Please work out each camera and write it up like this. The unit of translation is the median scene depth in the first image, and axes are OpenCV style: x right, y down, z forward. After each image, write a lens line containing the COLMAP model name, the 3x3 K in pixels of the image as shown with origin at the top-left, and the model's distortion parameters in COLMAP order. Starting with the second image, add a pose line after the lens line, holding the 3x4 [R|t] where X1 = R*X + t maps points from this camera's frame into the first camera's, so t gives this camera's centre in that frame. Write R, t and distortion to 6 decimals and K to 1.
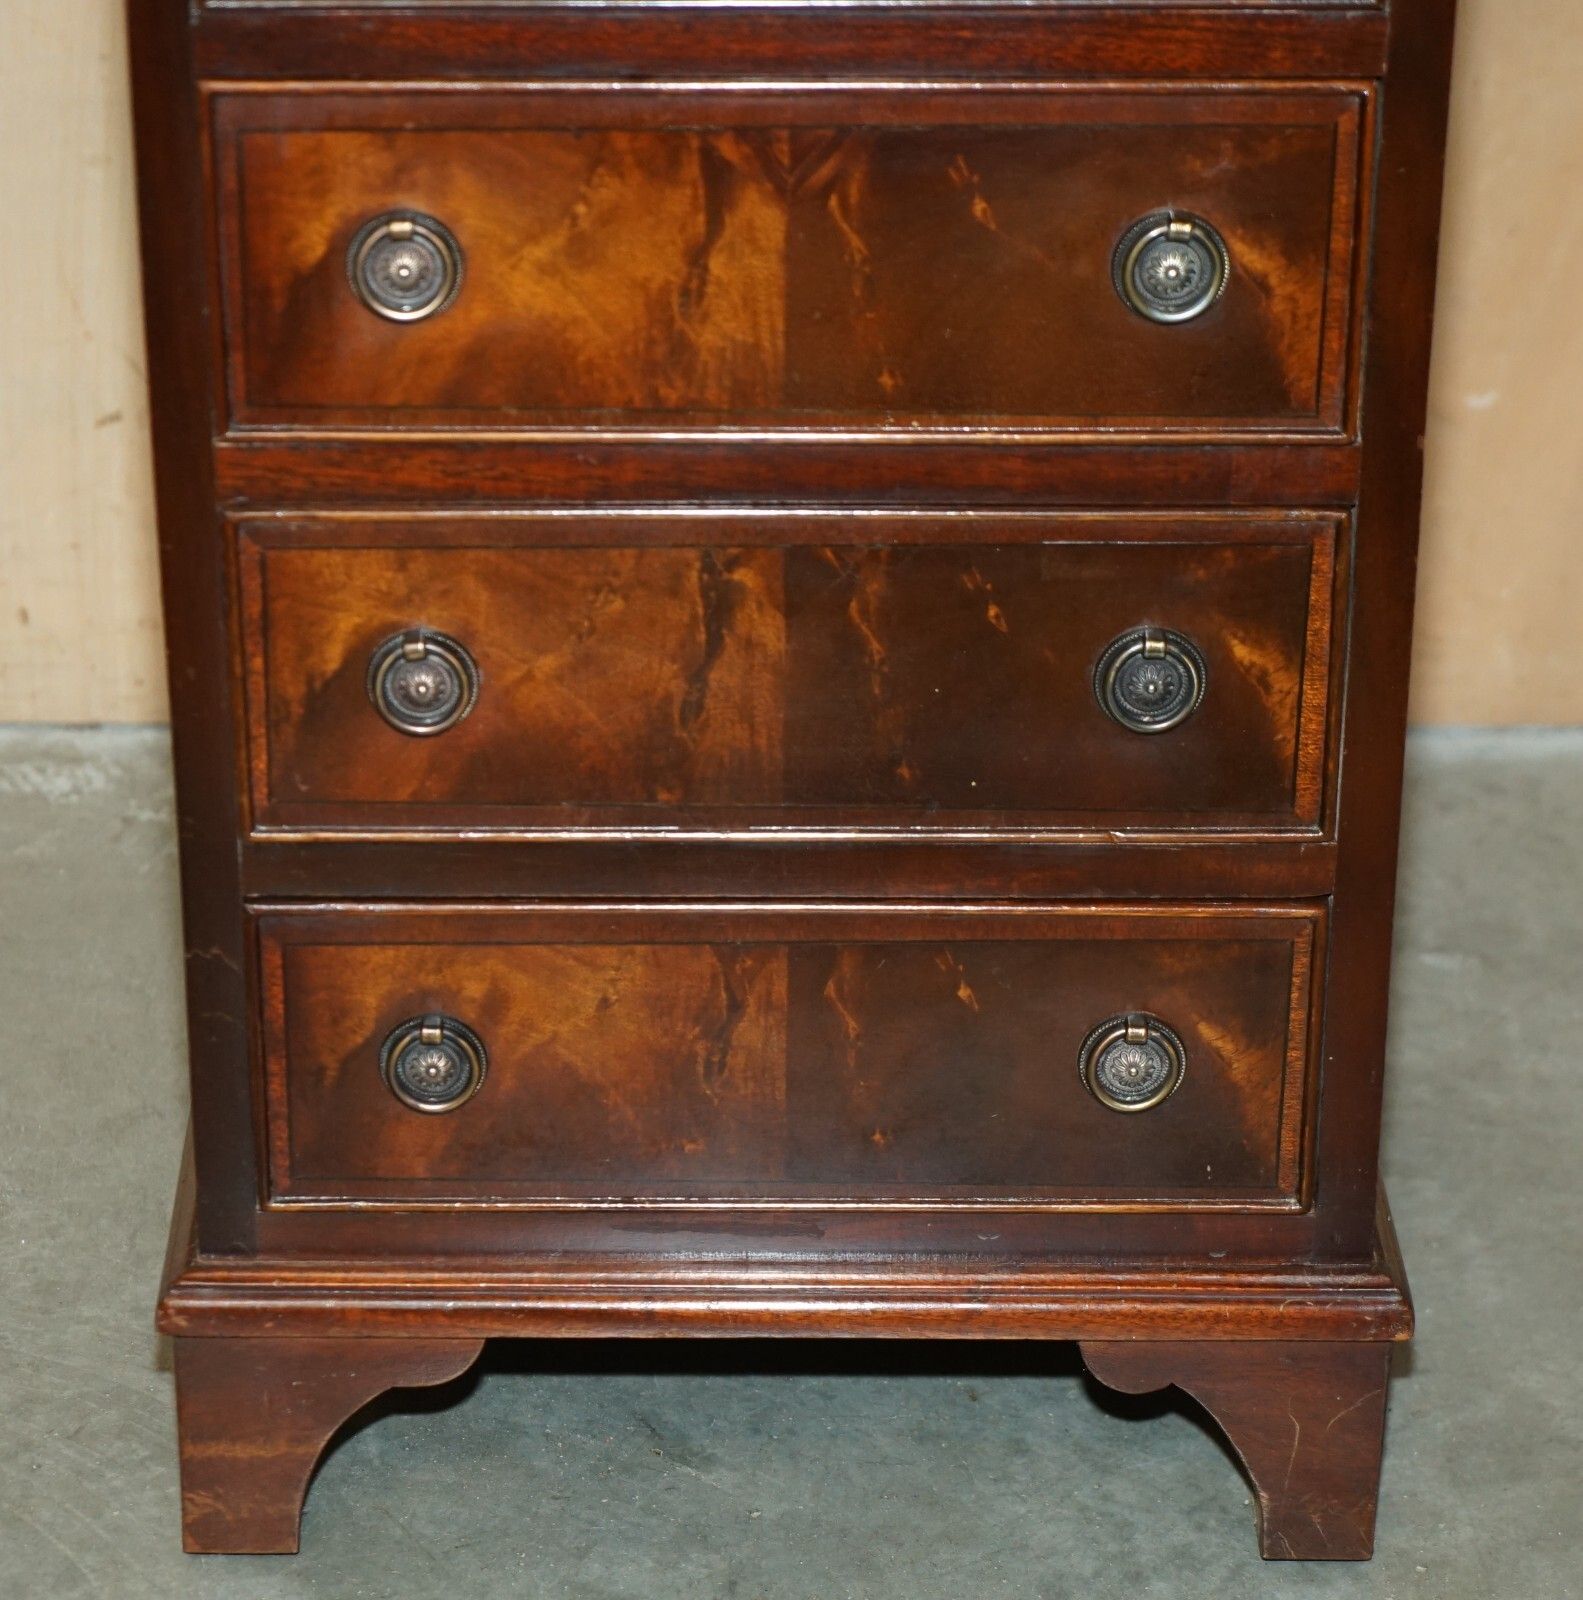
lens RADIAL K [[4824.9, 0, 791.5], [0, 4824.9, 800.0], [0, 0, 1]] dist [-0.026194, 0.299509]
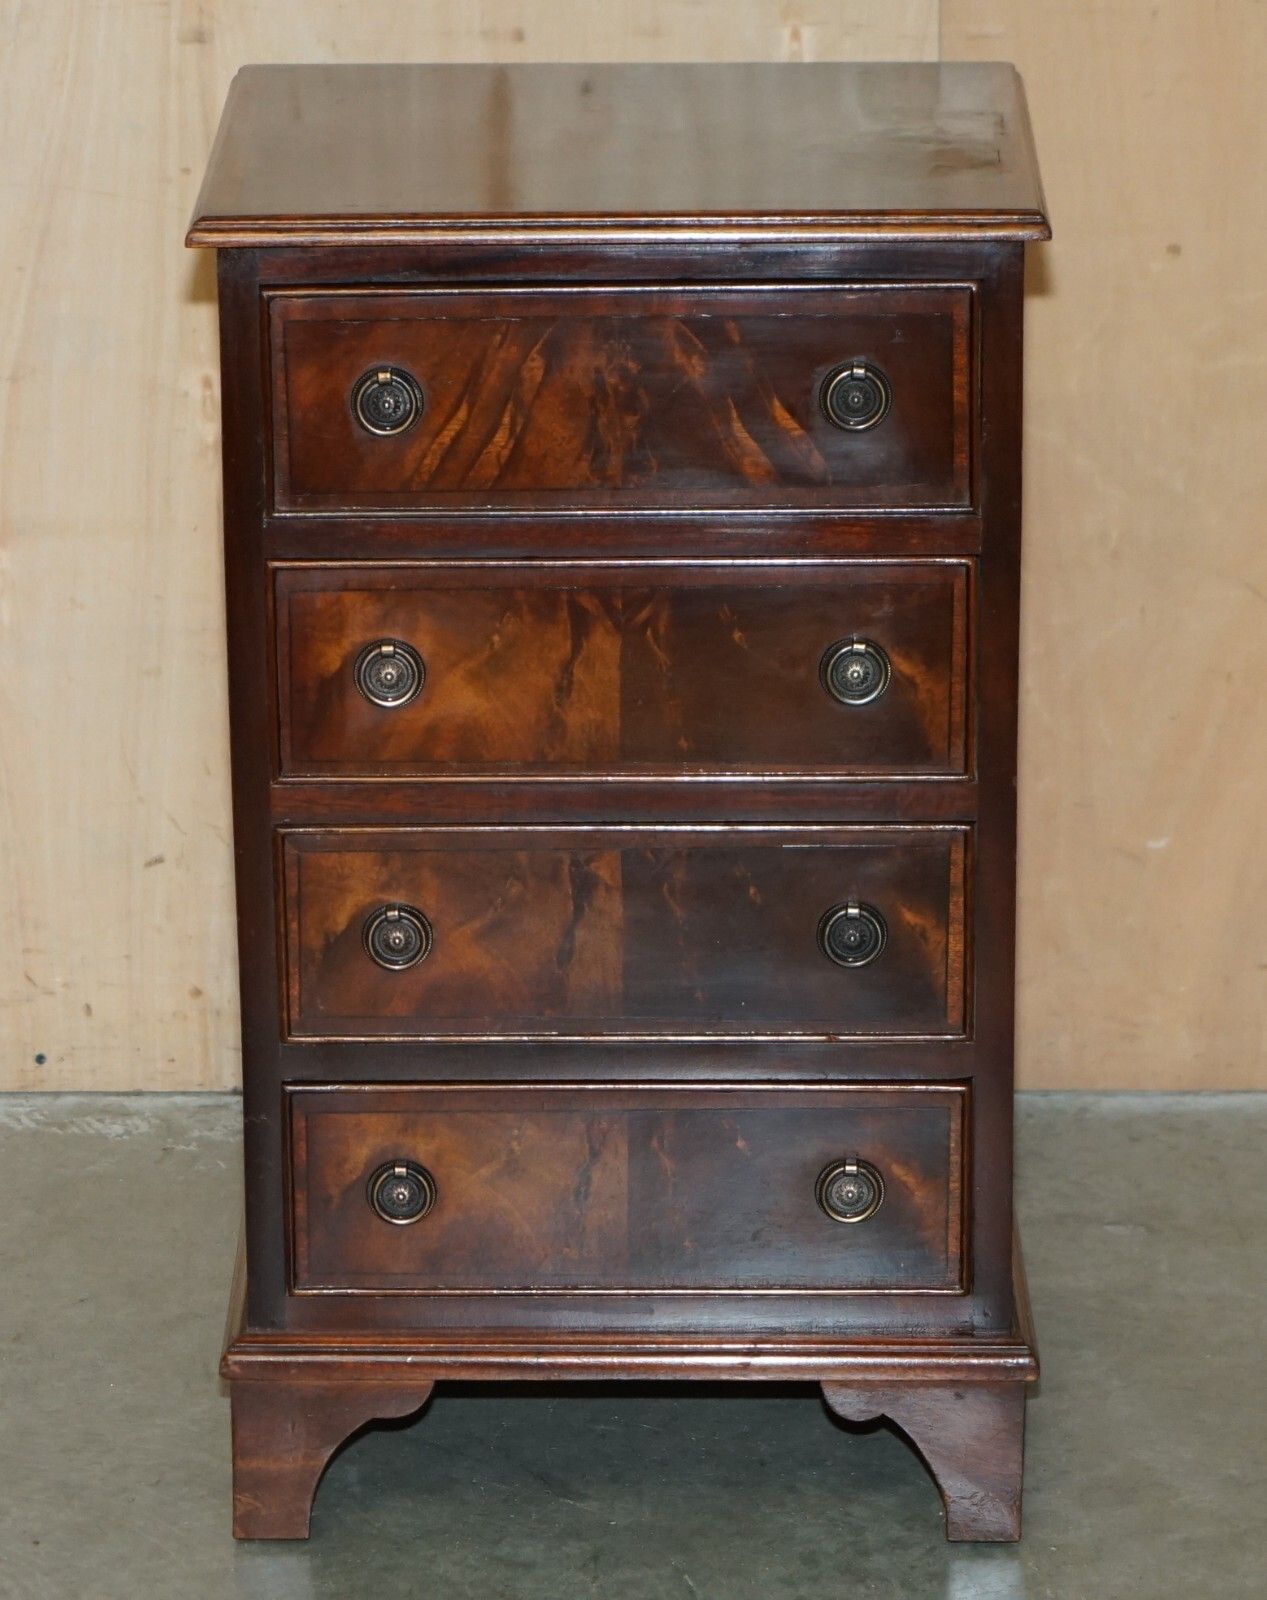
lens RADIAL K [[5977.6, 0, 633.5], [0, 5977.6, 800.0], [0, 0, 1]] dist [-0.042724, 0.093404]
pose [[0.999731, -0.005750, -0.022478, 0.045294], [0.002201, 0.987937, -0.154838, 0.230185], [0.023097, 0.154747, 0.987684, -0.933776]]
